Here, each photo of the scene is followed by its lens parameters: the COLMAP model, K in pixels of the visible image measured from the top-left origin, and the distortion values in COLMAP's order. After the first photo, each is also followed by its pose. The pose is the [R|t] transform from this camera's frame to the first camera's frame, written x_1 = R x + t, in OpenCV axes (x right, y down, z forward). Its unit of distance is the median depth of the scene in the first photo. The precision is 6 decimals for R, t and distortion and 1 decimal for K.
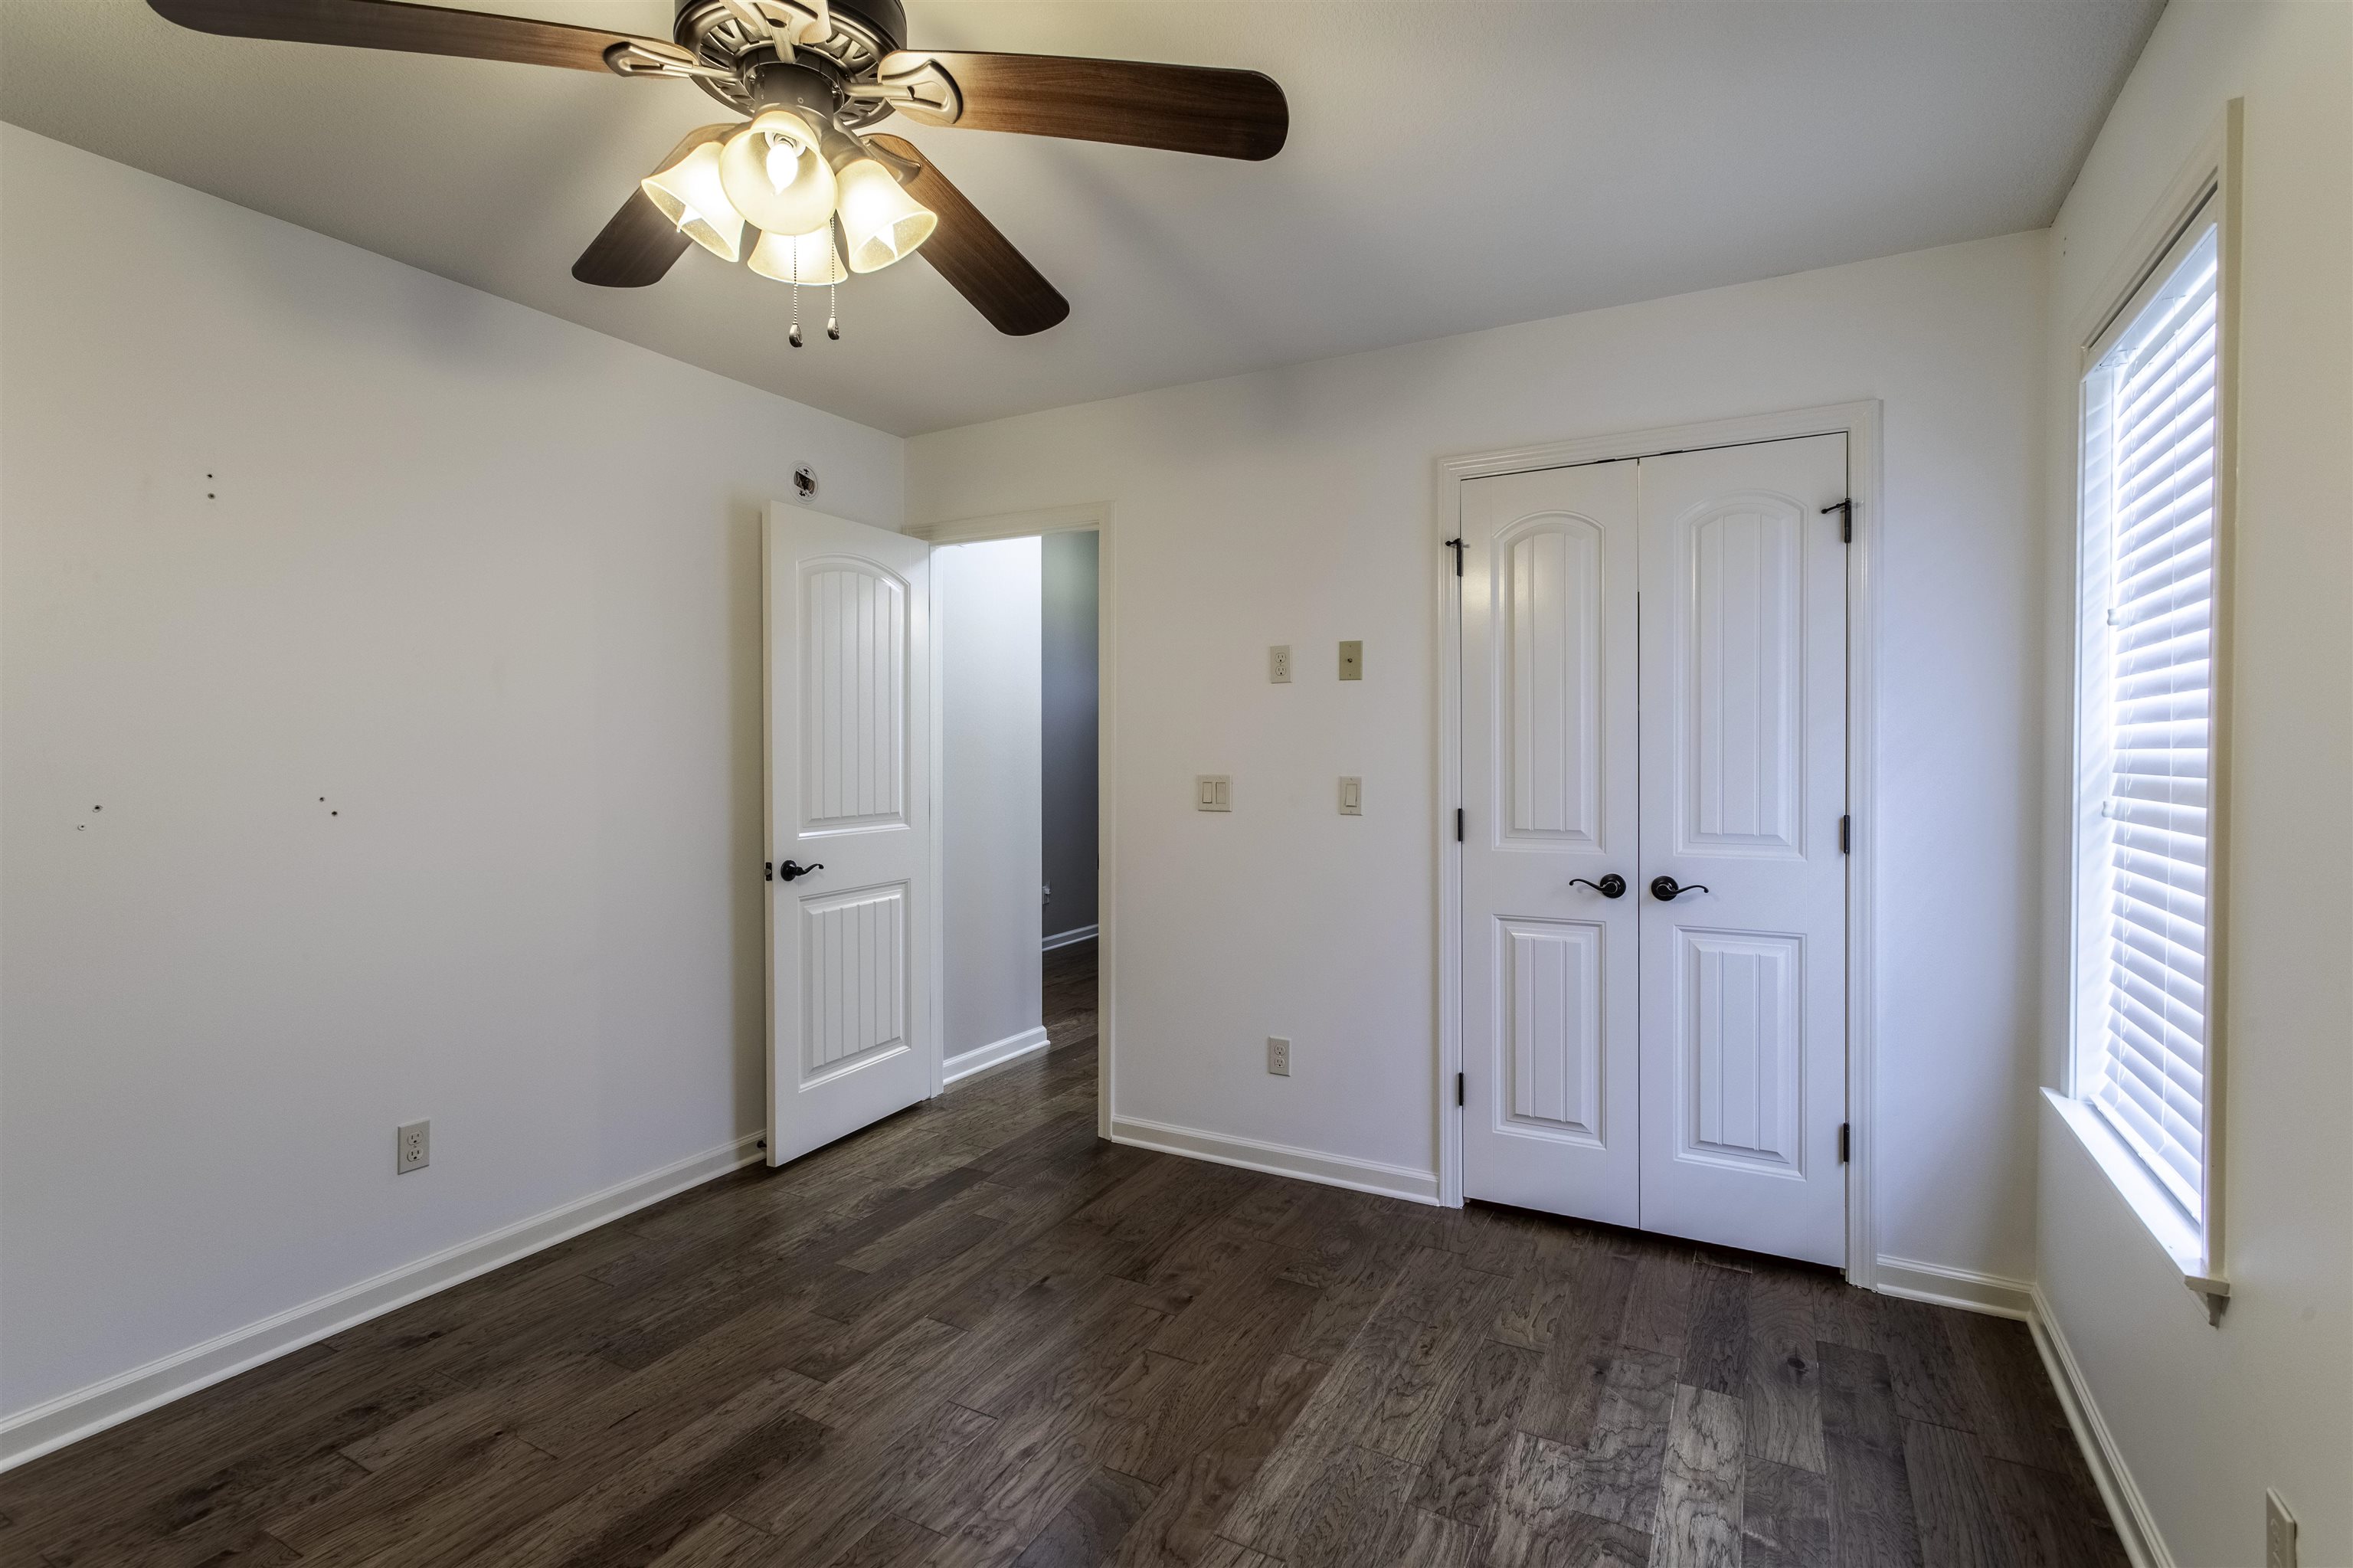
lens RADIAL K [[1110.0, 0, 1170.1], [0, 1110.0, 768.9], [0, 0, 1]] dist [0.007565, 0.000568]
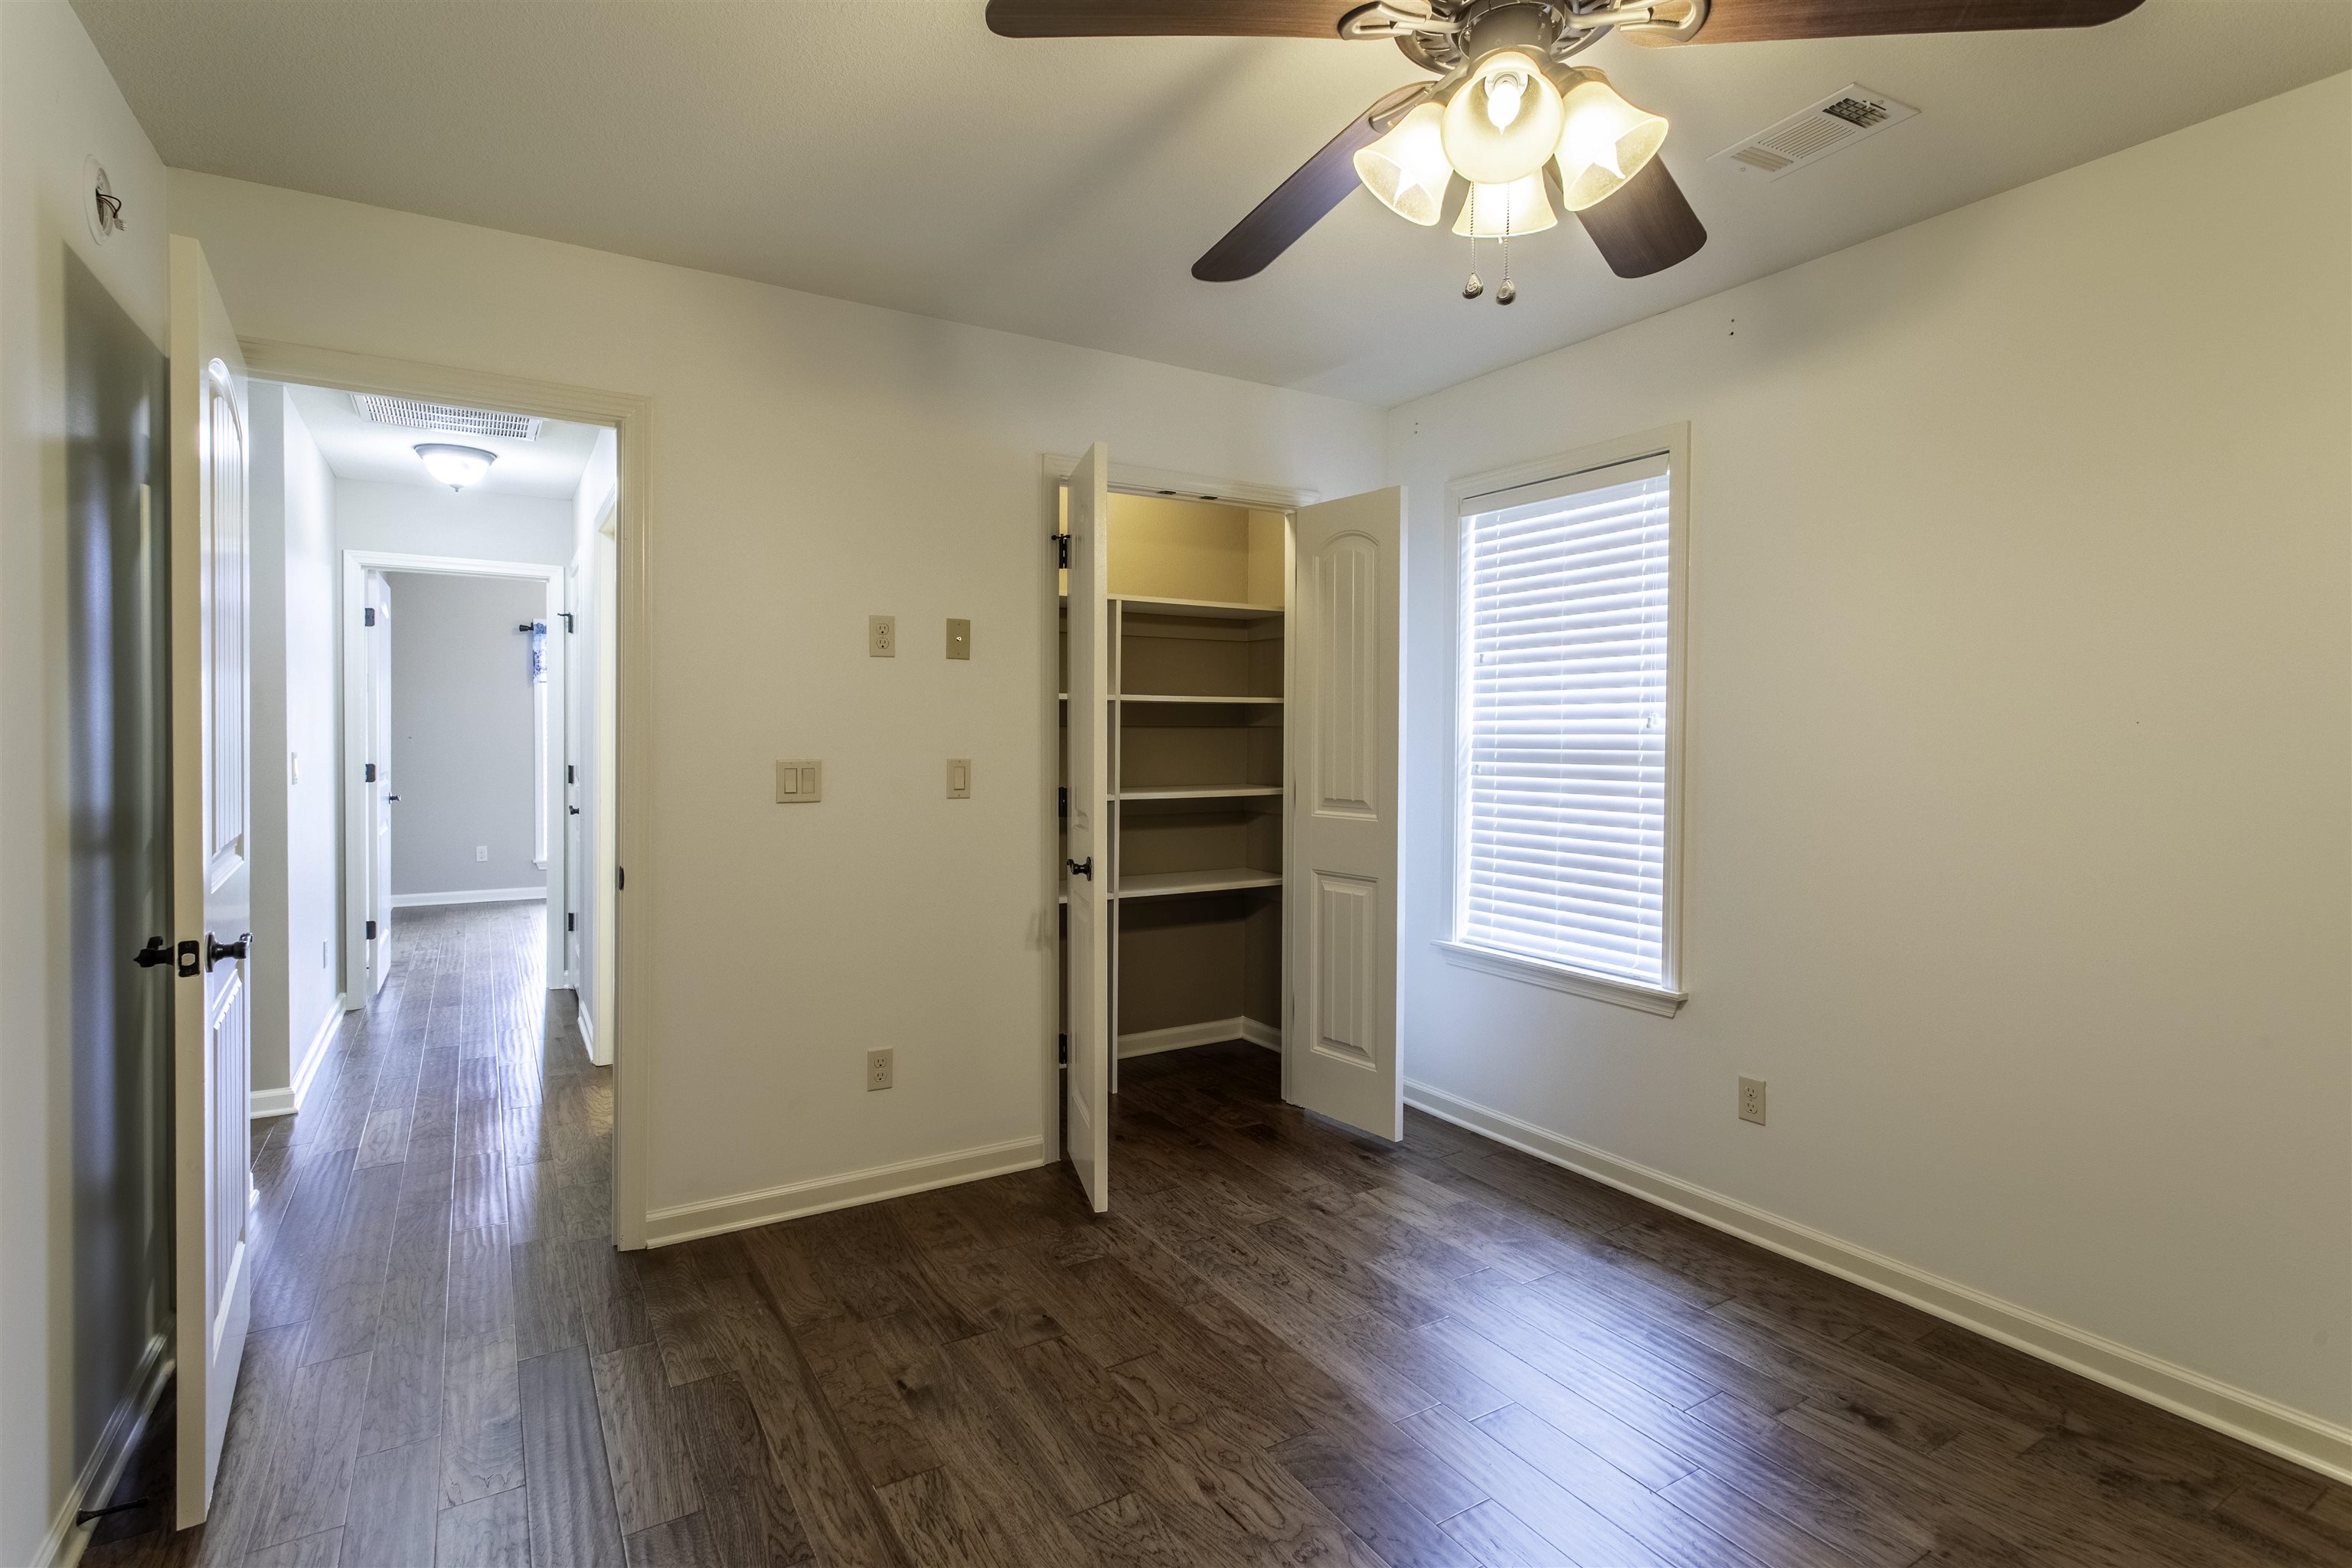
lens RADIAL K [[1130.2, 0, 1163.6], [0, 1130.2, 758.4], [0, 0, 1]] dist [0.005305, 0.000119]
pose [[0.502956, -0.014581, 0.864189, -0.761226], [0.007657, 0.999894, 0.012415, -0.006033], [-0.864278, 0.000373, 0.503015, 0.441978]]
